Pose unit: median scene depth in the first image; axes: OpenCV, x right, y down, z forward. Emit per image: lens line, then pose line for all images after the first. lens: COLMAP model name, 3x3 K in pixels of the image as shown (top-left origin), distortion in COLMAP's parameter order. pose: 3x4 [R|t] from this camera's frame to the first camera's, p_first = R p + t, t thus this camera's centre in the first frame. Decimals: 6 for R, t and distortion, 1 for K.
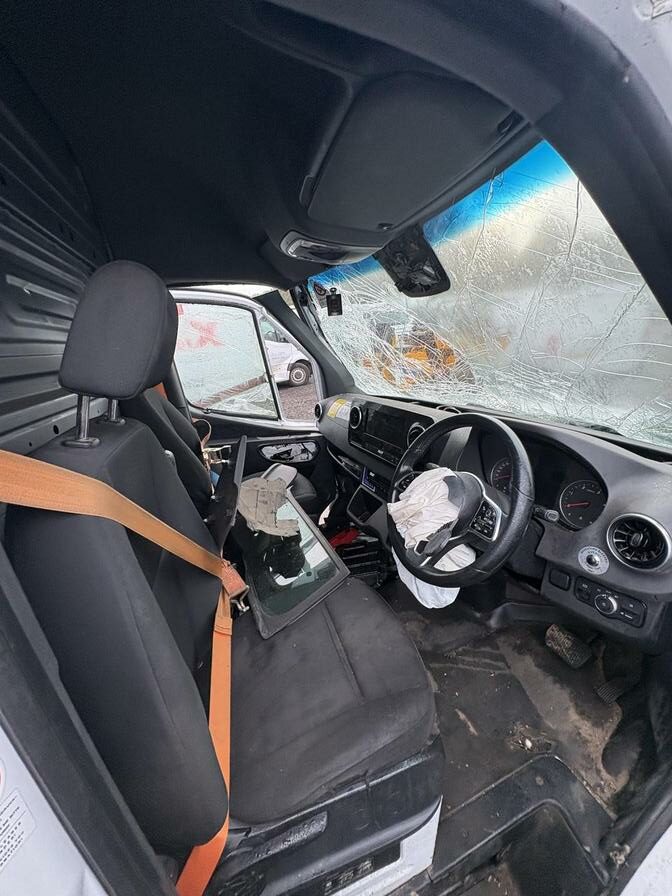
lens RADIAL K [[357.0, 0, 337.3], [0, 357.0, 446.9], [0, 0, 1]] dist [-0.002140, 0.000027]
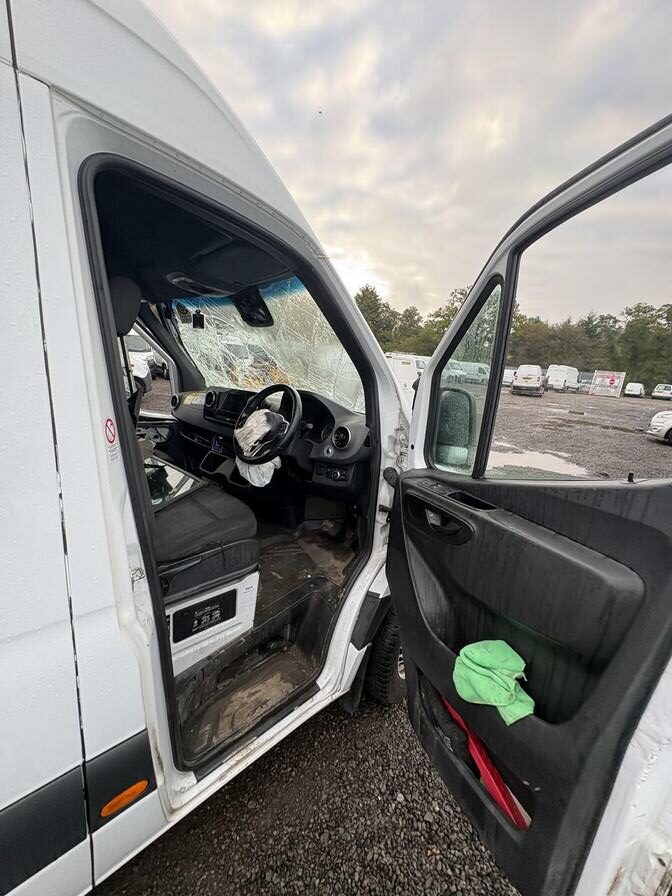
lens RADIAL K [[357.0, 0, 340.1], [0, 357.0, 452.3], [0, 0, 1]] dist [-0.002140, 0.000027]
pose [[0.897084, 0.047058, 0.439346, -0.106080], [-0.007903, 0.995862, -0.090531, 0.270864], [-0.441789, 0.077742, 0.893744, -0.535206]]
